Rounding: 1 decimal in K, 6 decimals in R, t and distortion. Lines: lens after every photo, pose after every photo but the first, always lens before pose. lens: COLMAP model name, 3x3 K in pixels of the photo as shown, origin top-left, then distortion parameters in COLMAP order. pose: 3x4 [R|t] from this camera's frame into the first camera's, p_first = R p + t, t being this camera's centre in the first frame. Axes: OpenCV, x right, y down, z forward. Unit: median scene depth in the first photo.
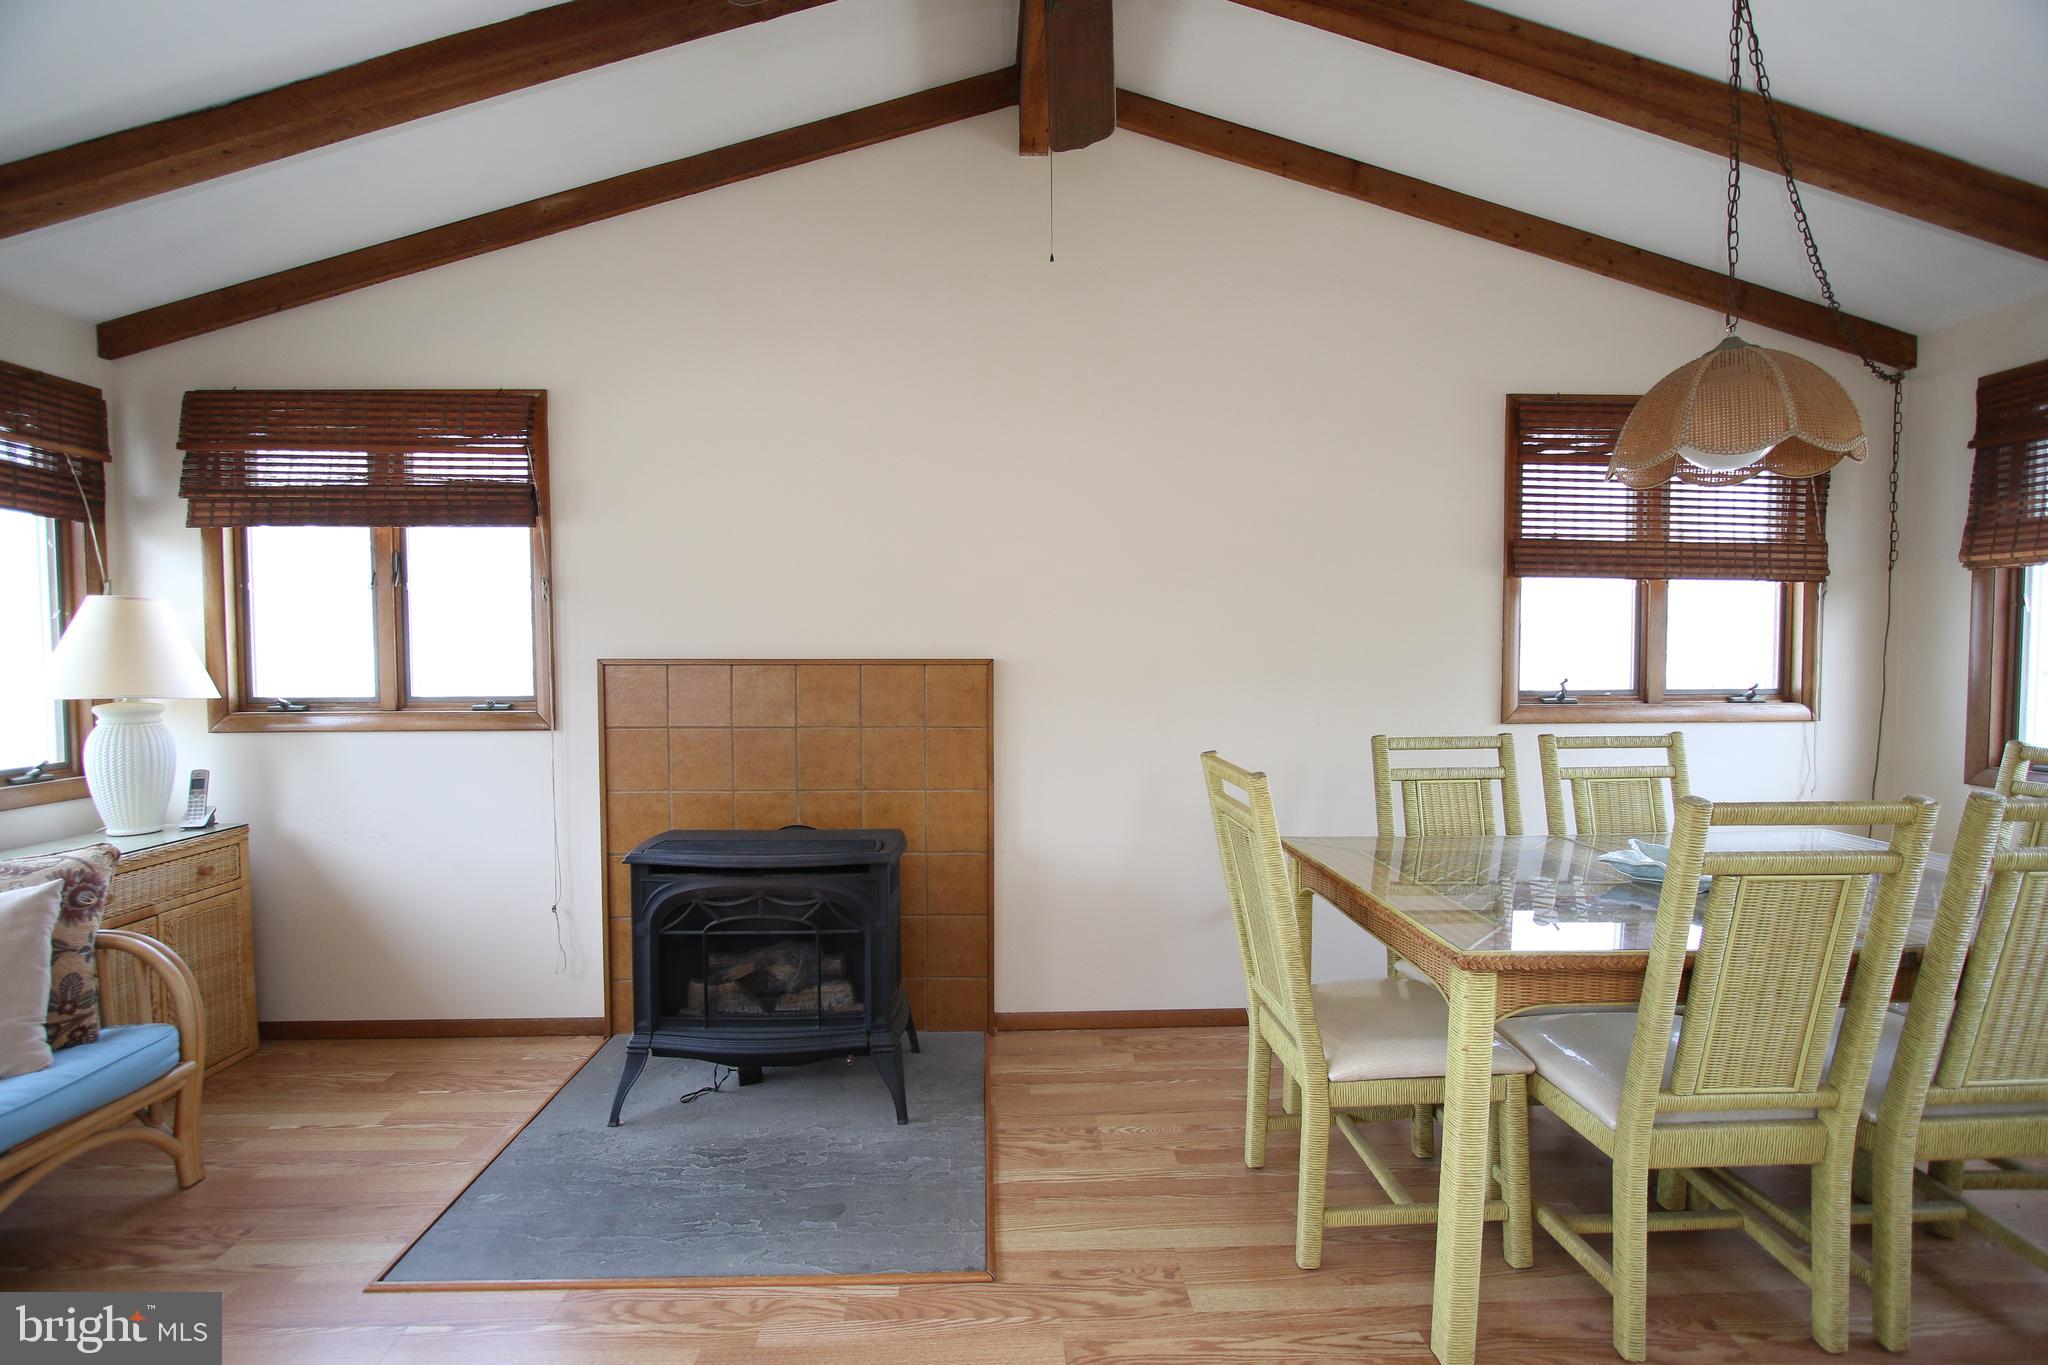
lens RADIAL K [[956.5, 0, 1029.6], [0, 956.5, 685.9], [0, 0, 1]] dist [-0.001534, 0.000069]
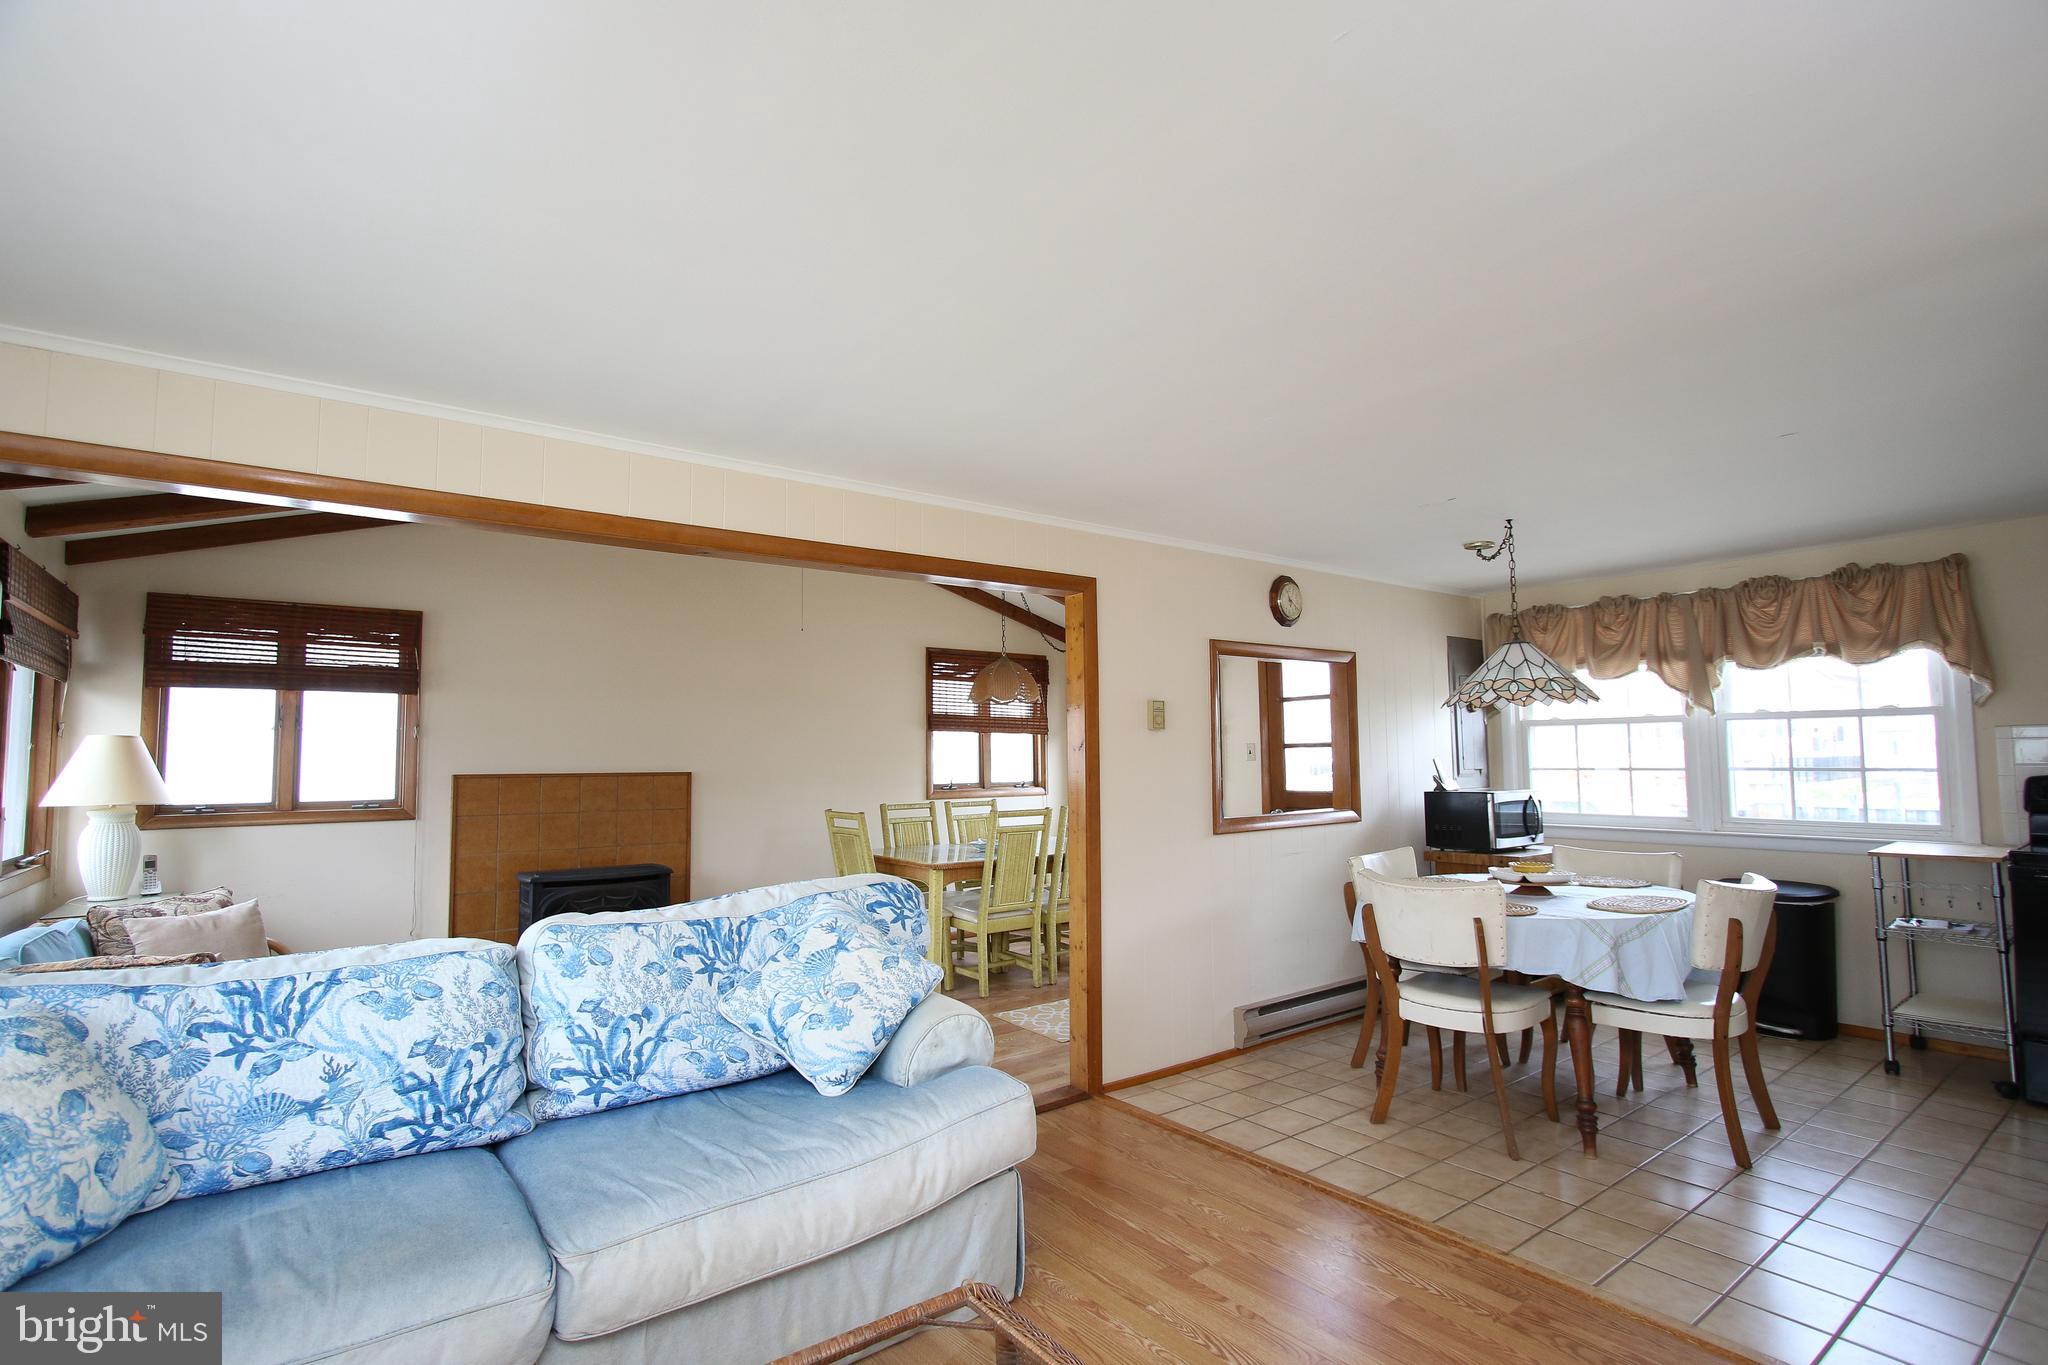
lens RADIAL K [[960.0, 0, 1012.8], [0, 960.0, 688.5], [0, 0, 1]] dist [-0.016272, 0.001478]
pose [[0.826271, 0.036061, 0.562118, -0.578447], [0.028874, 0.993925, -0.106205, 0.026132], [-0.562533, 0.103985, 0.820210, -0.919442]]
